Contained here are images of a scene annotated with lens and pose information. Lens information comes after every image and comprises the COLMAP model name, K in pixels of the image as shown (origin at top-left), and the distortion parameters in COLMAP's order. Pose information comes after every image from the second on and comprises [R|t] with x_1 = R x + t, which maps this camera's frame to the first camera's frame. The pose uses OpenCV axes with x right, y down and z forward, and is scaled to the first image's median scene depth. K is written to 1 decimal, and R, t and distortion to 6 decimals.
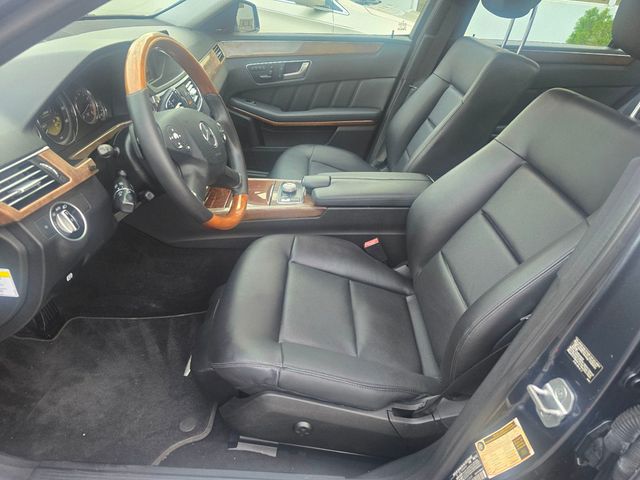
lens RADIAL K [[429.9, 0, 324.1], [0, 429.9, 239.6], [0, 0, 1]] dist [0.048162, -0.023521]
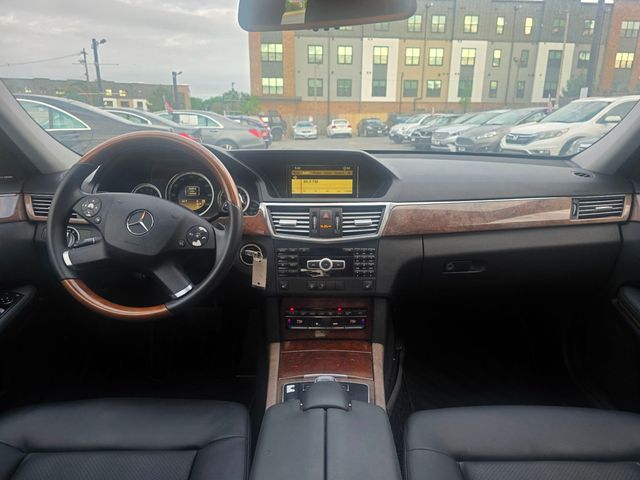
lens RADIAL K [[429.9, 0, 329.3], [0, 429.9, 244.4], [0, 0, 1]] dist [0.048162, -0.023521]
pose [[0.001959, 0.170298, -0.985391, 0.364978], [-0.514602, 0.845076, 0.145025, -0.288911], [0.857427, 0.506800, 0.089292, 0.666942]]
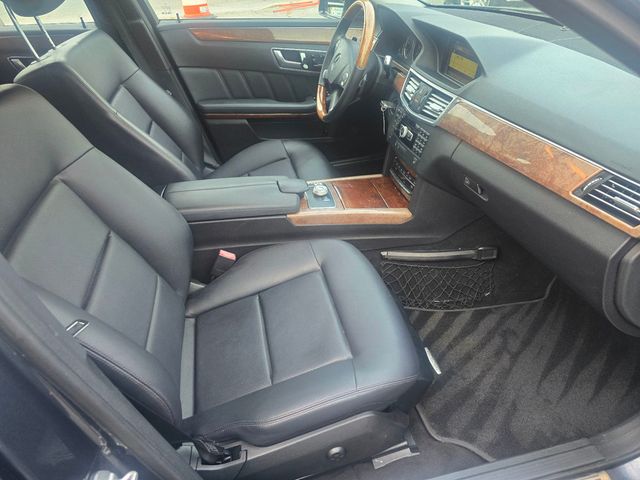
lens RADIAL K [[429.9, 0, 319.1], [0, 429.9, 255.5], [0, 0, 1]] dist [0.048162, -0.023521]
pose [[-0.976777, 0.090675, -0.194128, 0.098672], [-0.142824, 0.399833, 0.905392, -0.736867], [0.159716, 0.912092, -0.377597, 1.172798]]
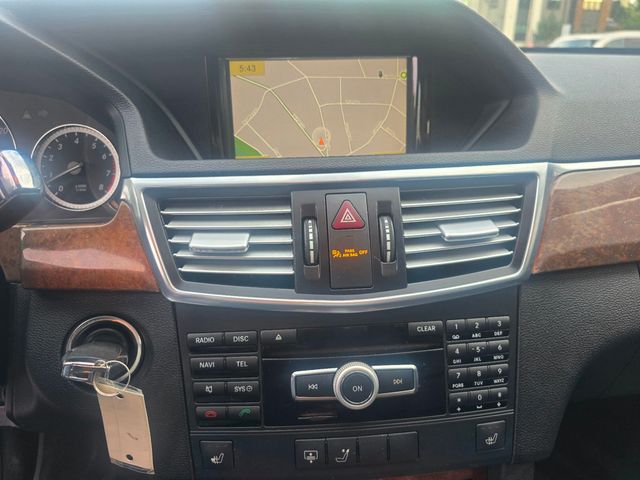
lens RADIAL K [[429.9, 0, 324.7], [0, 429.9, 234.4], [0, 0, 1]] dist [0.048162, -0.023521]
pose [[0.068875, 0.246742, -0.966631, -0.052177], [-0.490429, 0.852142, 0.182573, -0.255138], [0.868755, 0.461489, 0.179701, 0.659533]]
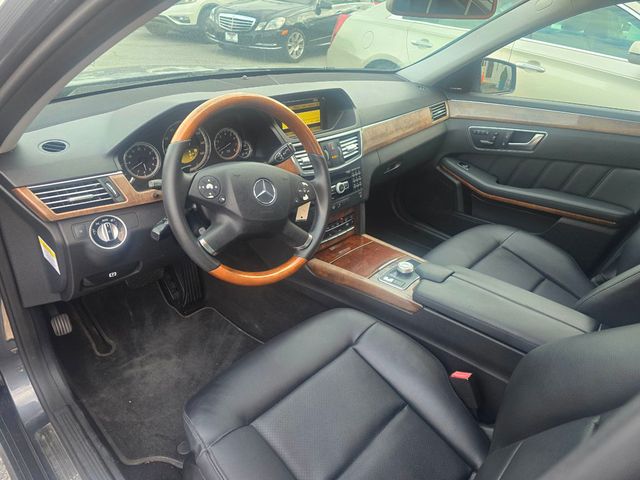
lens RADIAL K [[429.9, 0, 318.3], [0, 429.9, 232.9], [0, 0, 1]] dist [0.048162, -0.023521]
pose [[0.724574, 0.298879, -0.621018, 0.241059], [-0.360241, 0.932426, 0.028439, -0.115676], [0.587553, 0.203110, 0.783280, 0.157837]]
